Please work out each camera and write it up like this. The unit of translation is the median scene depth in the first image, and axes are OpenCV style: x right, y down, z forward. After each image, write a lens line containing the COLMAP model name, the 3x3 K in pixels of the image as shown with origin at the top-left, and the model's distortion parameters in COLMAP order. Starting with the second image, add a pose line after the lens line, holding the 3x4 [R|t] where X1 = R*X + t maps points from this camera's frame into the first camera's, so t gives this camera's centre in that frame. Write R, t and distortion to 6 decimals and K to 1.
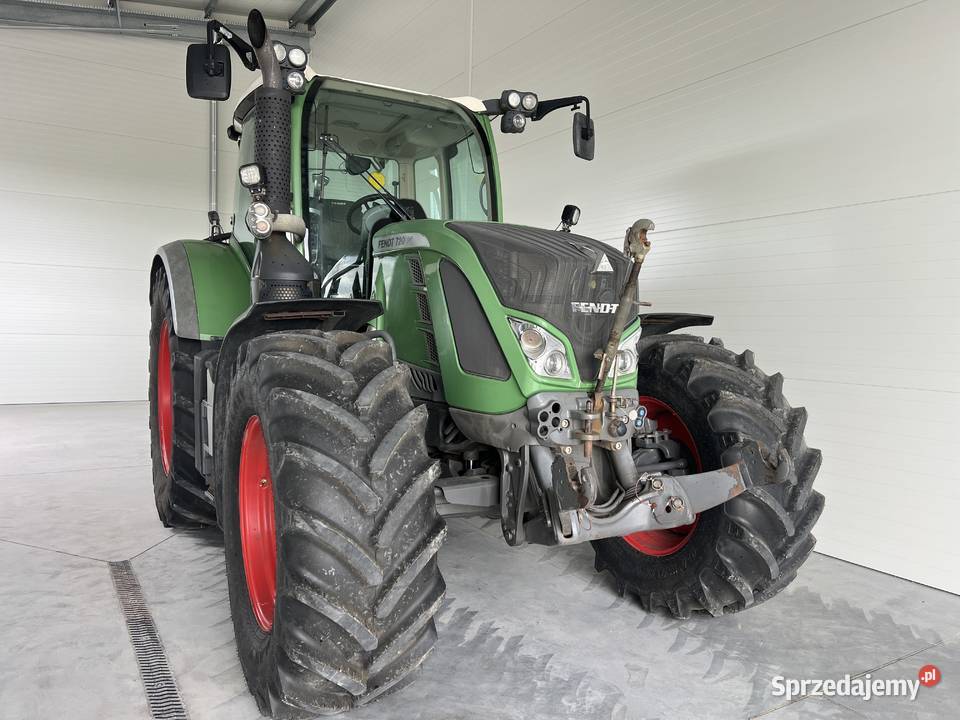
lens RADIAL K [[722.9, 0, 483.1], [0, 722.9, 358.5], [0, 0, 1]] dist [0.141515, -0.235386]
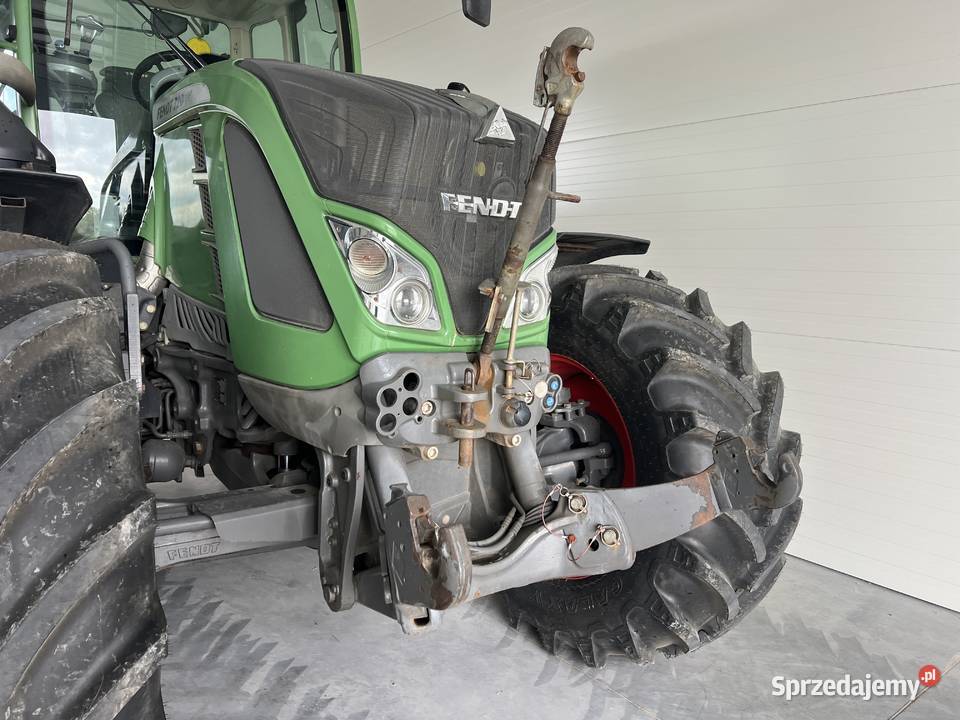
lens RADIAL K [[670.1, 0, 478.5], [0, 670.1, 358.0], [0, 0, 1]] dist [0.147687, -0.246097]
pose [[0.991470, 0.006578, 0.130168, 0.079780], [-0.017349, 0.996499, 0.081788, 0.005757], [-0.129175, -0.083348, 0.988113, 0.448095]]
